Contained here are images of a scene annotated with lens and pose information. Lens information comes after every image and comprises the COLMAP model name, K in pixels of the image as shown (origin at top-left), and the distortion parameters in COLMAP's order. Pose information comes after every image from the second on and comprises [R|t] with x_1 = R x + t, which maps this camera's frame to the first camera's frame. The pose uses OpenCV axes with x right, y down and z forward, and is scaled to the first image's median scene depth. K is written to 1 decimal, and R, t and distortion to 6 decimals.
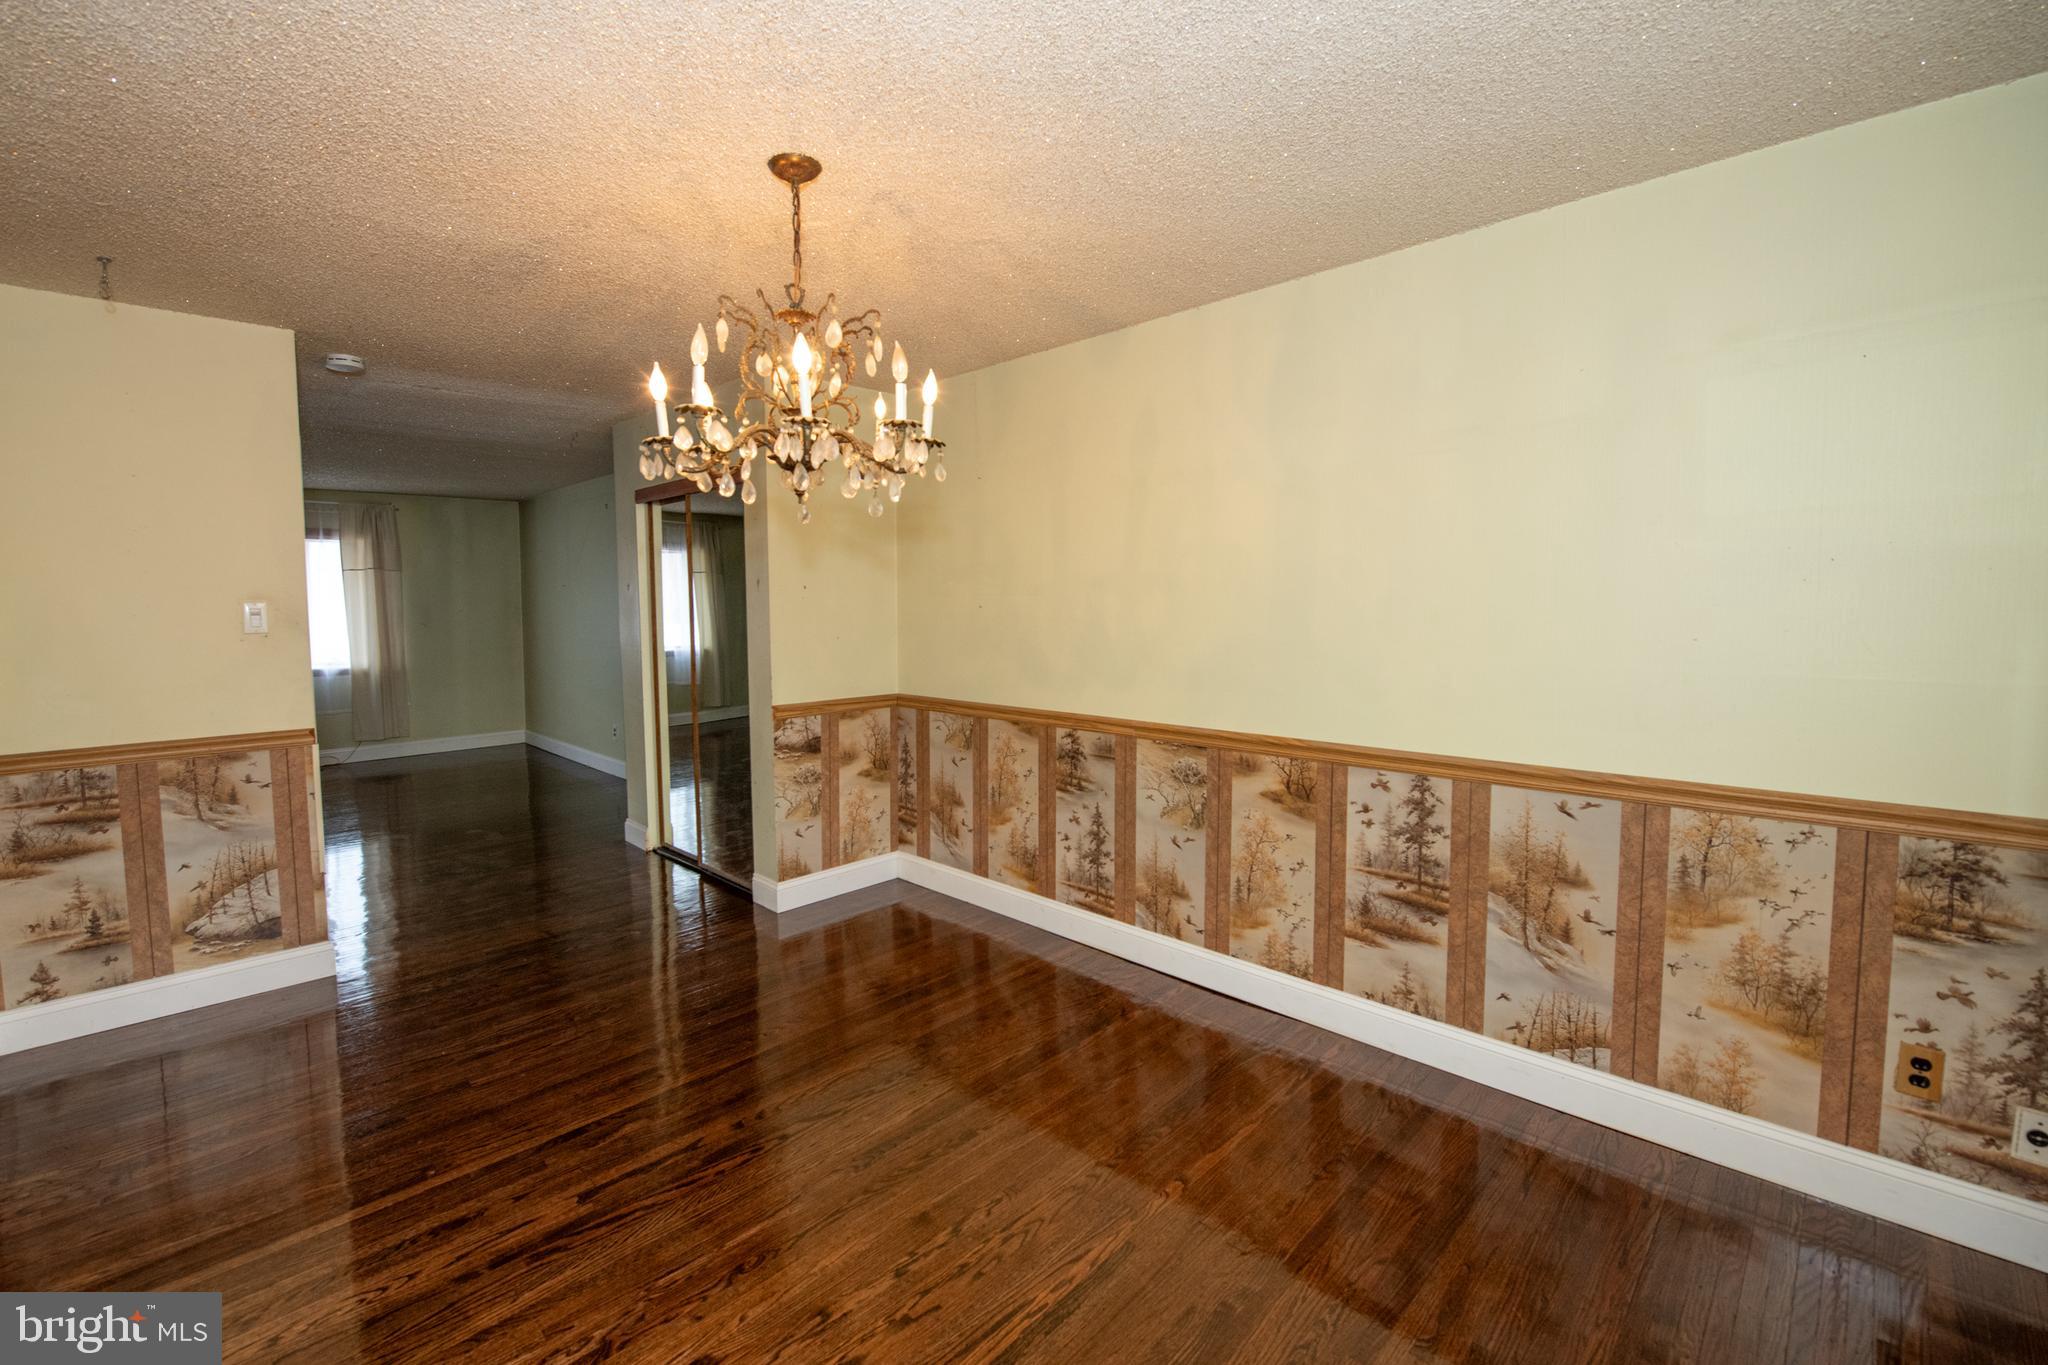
lens RADIAL K [[866.7, 0, 992.1], [0, 866.7, 656.3], [0, 0, 1]] dist [-0.013348, -0.002764]
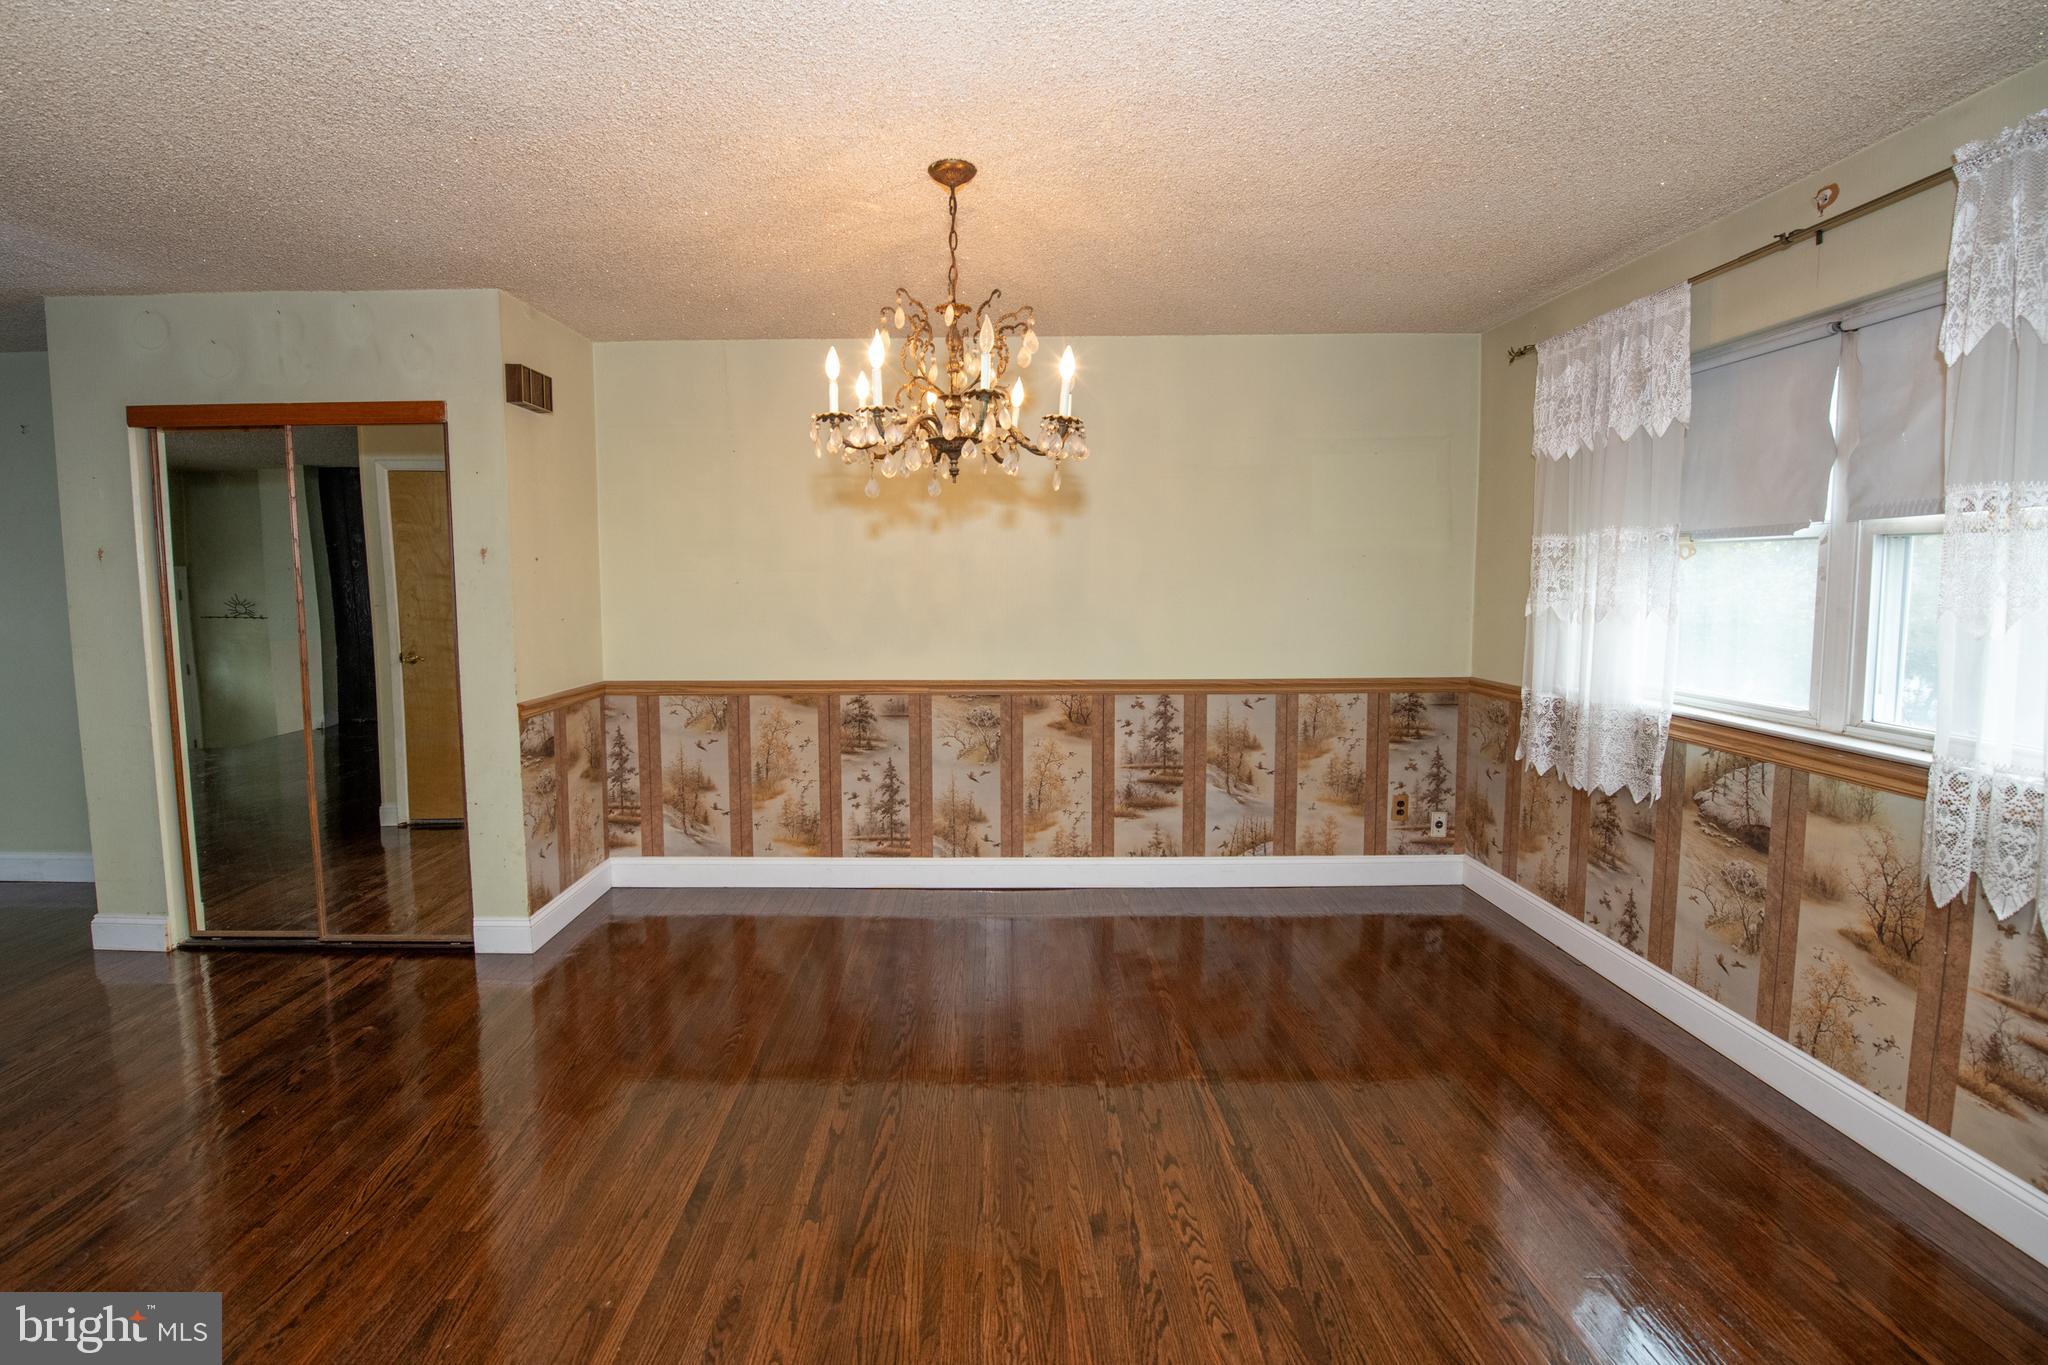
lens RADIAL K [[866.7, 0, 977.8], [0, 866.7, 646.9], [0, 0, 1]] dist [-0.013348, -0.002764]
pose [[0.708161, -0.050709, 0.704228, -0.664201], [0.044327, 0.998643, 0.027335, 0.000719], [-0.704658, 0.011859, 0.709448, 0.144870]]
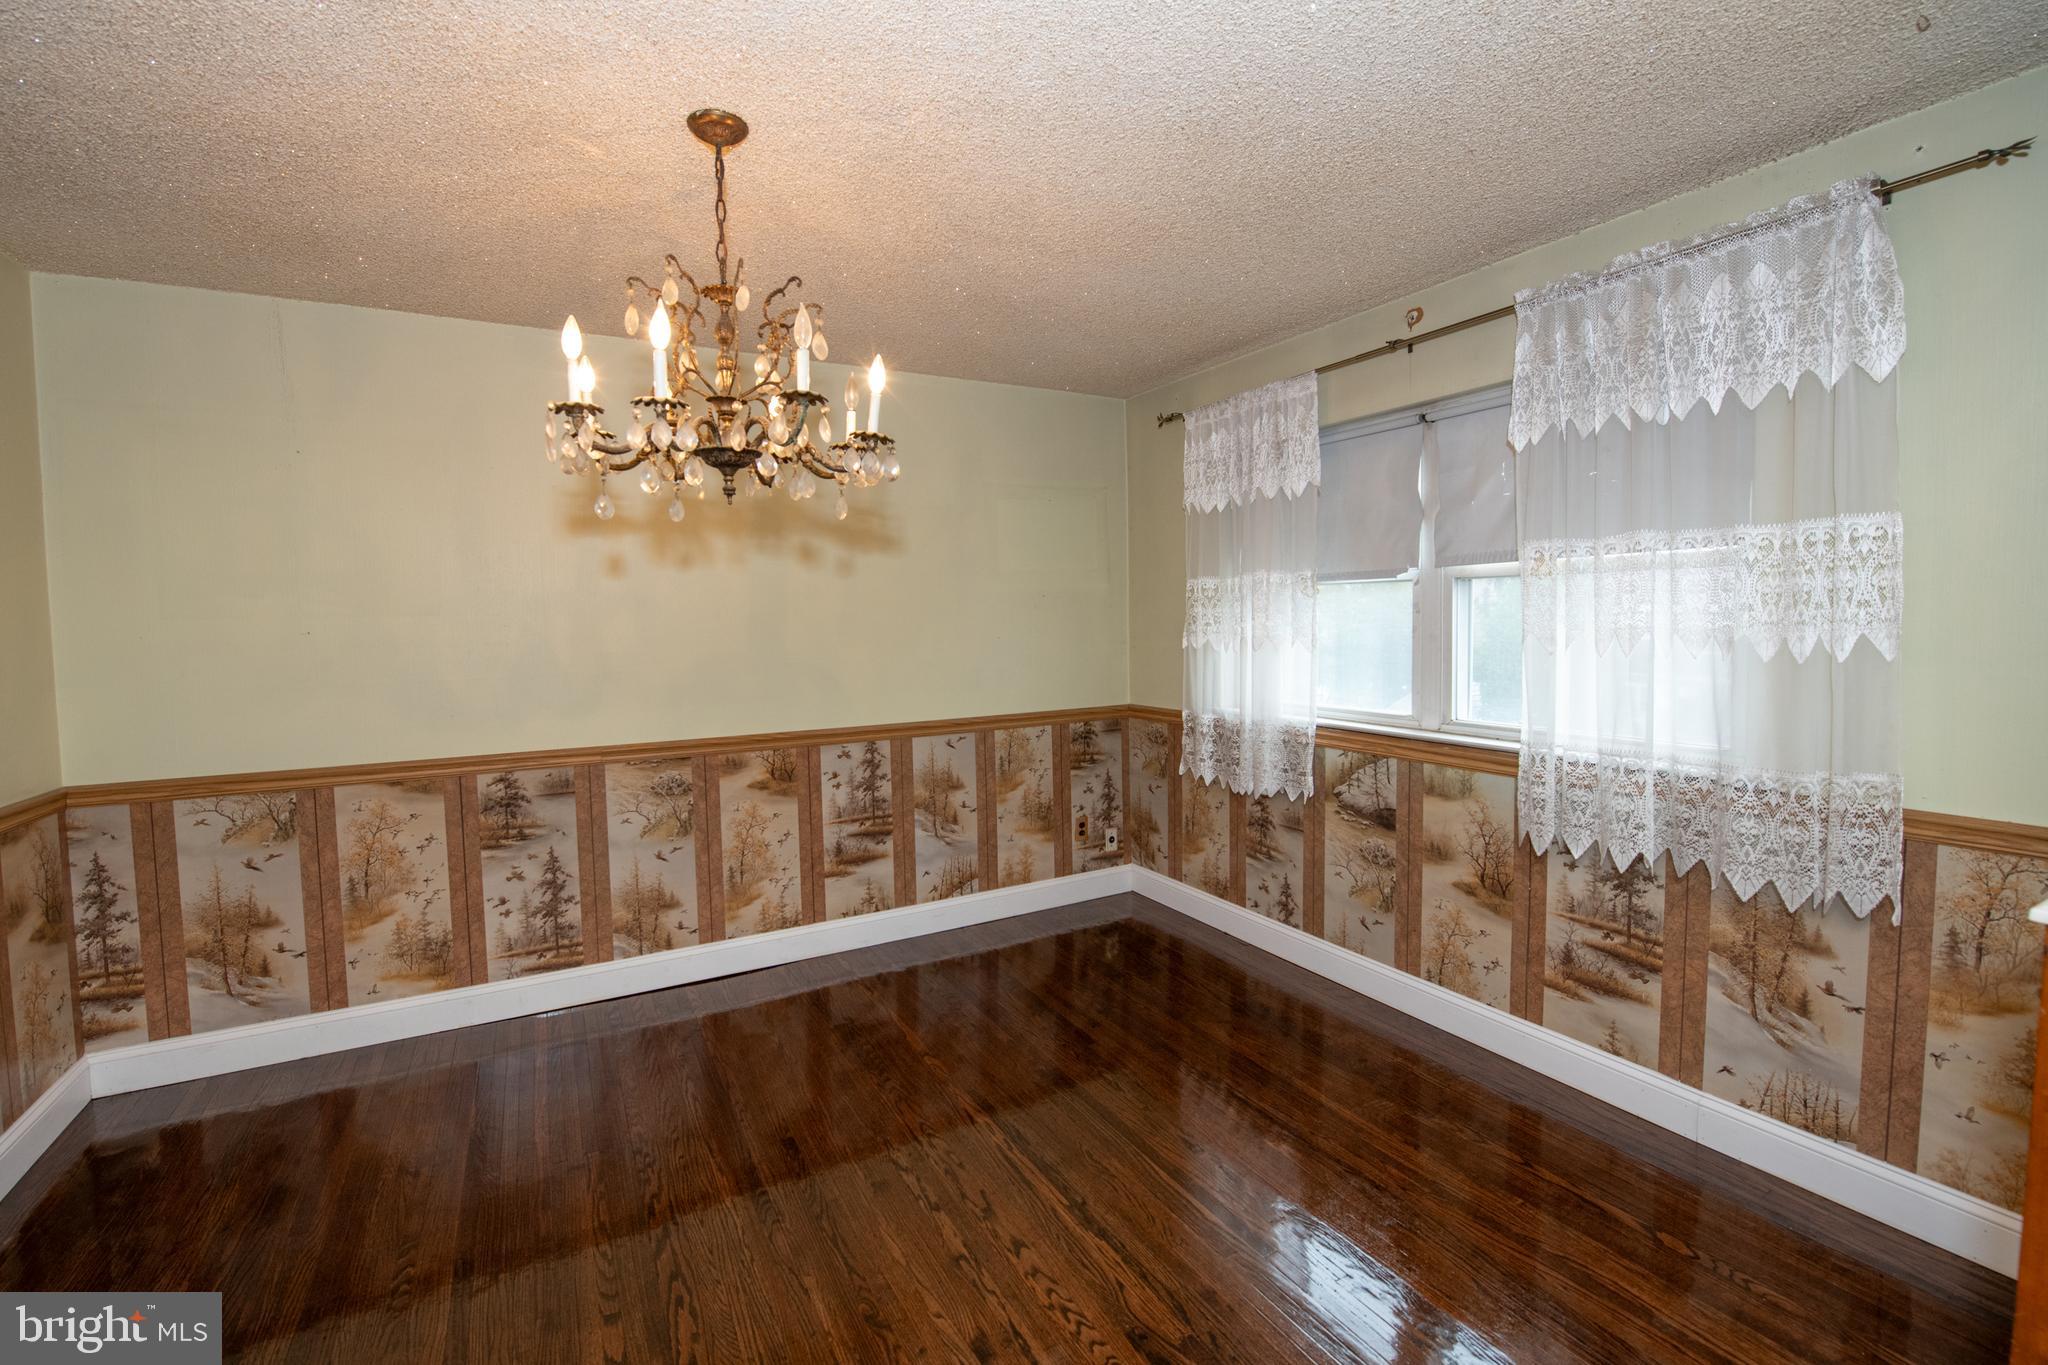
lens RADIAL K [[866.7, 0, 993.3], [0, 866.7, 666.9], [0, 0, 1]] dist [-0.013348, -0.002764]
pose [[0.282240, -0.052175, 0.957924, -0.684823], [0.076491, 0.996565, 0.031743, -0.011415], [-0.956290, 0.064313, 0.285261, 0.339506]]
